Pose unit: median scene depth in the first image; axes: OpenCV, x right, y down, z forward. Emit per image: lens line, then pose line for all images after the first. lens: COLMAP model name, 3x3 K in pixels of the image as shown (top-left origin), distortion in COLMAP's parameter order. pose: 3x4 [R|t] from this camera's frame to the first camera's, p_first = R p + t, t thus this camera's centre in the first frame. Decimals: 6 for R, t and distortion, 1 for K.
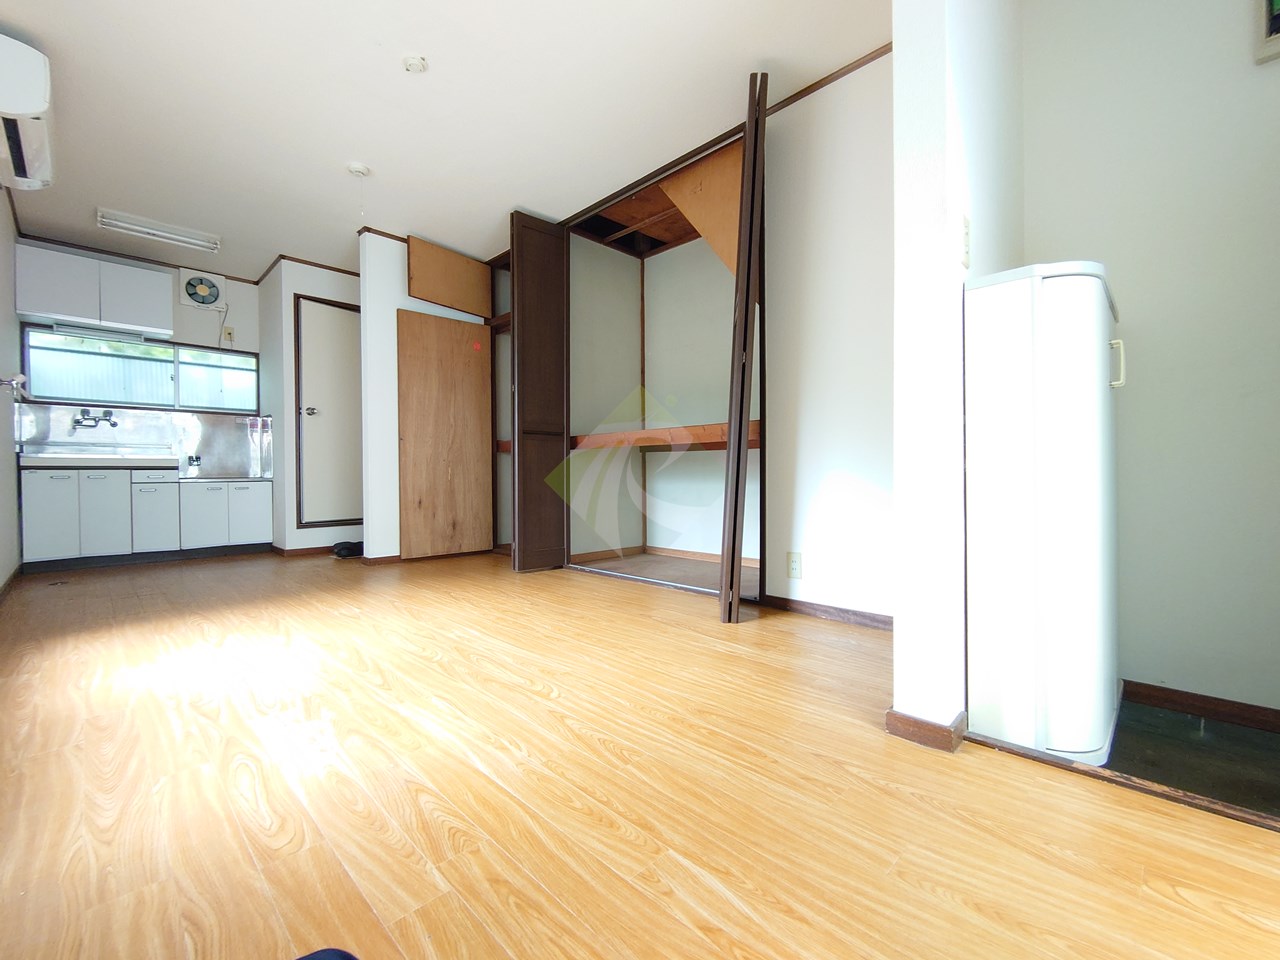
lens RADIAL K [[547.5, 0, 639.8], [0, 547.5, 481.1], [0, 0, 1]] dist [-0.000650, -0.002038]
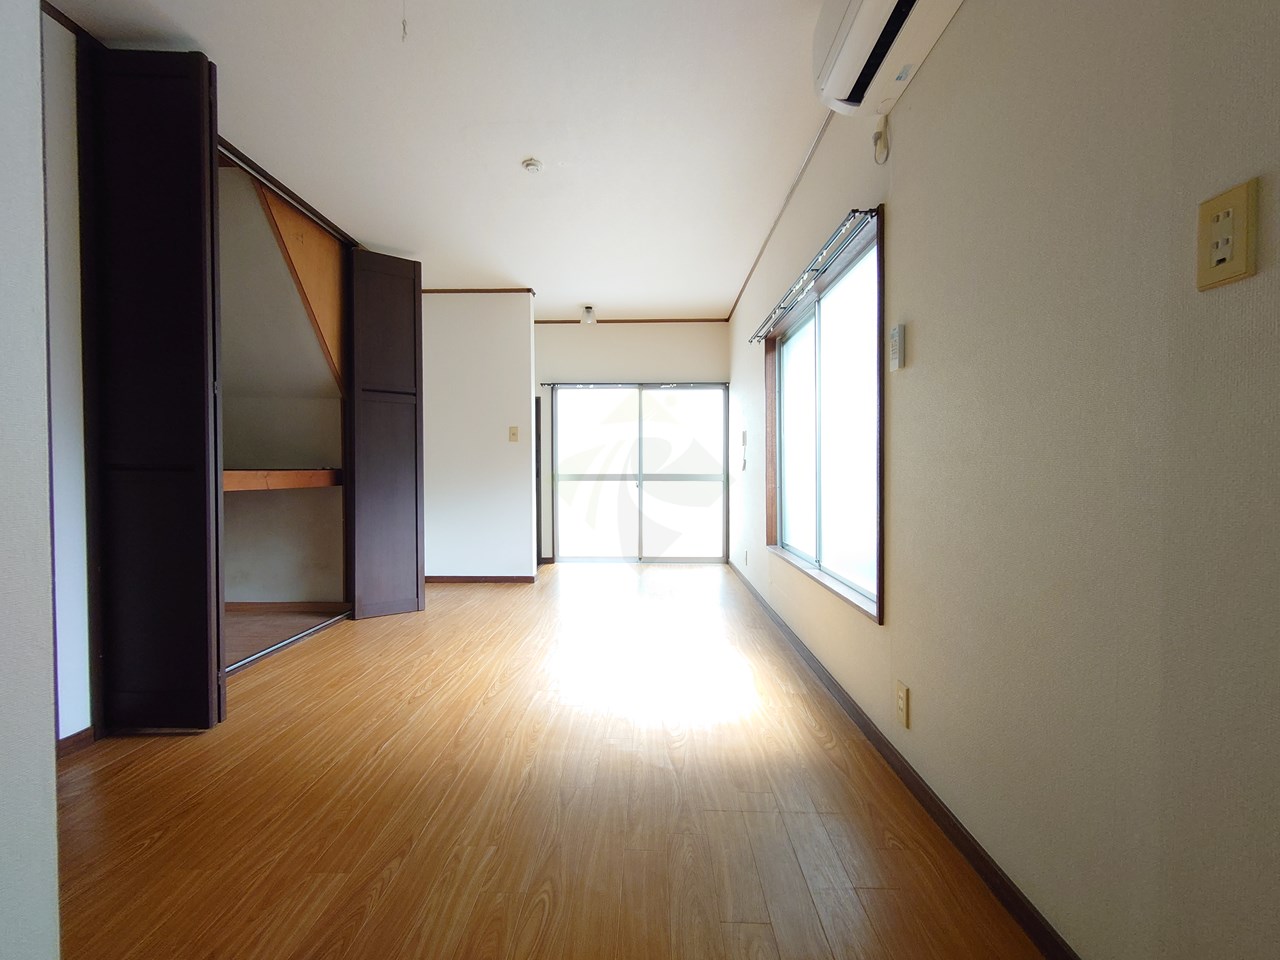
lens RADIAL K [[547.5, 0, 639.4], [0, 547.5, 476.0], [0, 0, 1]] dist [-0.000650, -0.002038]
pose [[-0.685846, -0.002967, 0.727741, -1.372708], [0.014467, 0.999738, 0.017711, -0.131347], [-0.727603, 0.022675, -0.685624, 1.610168]]
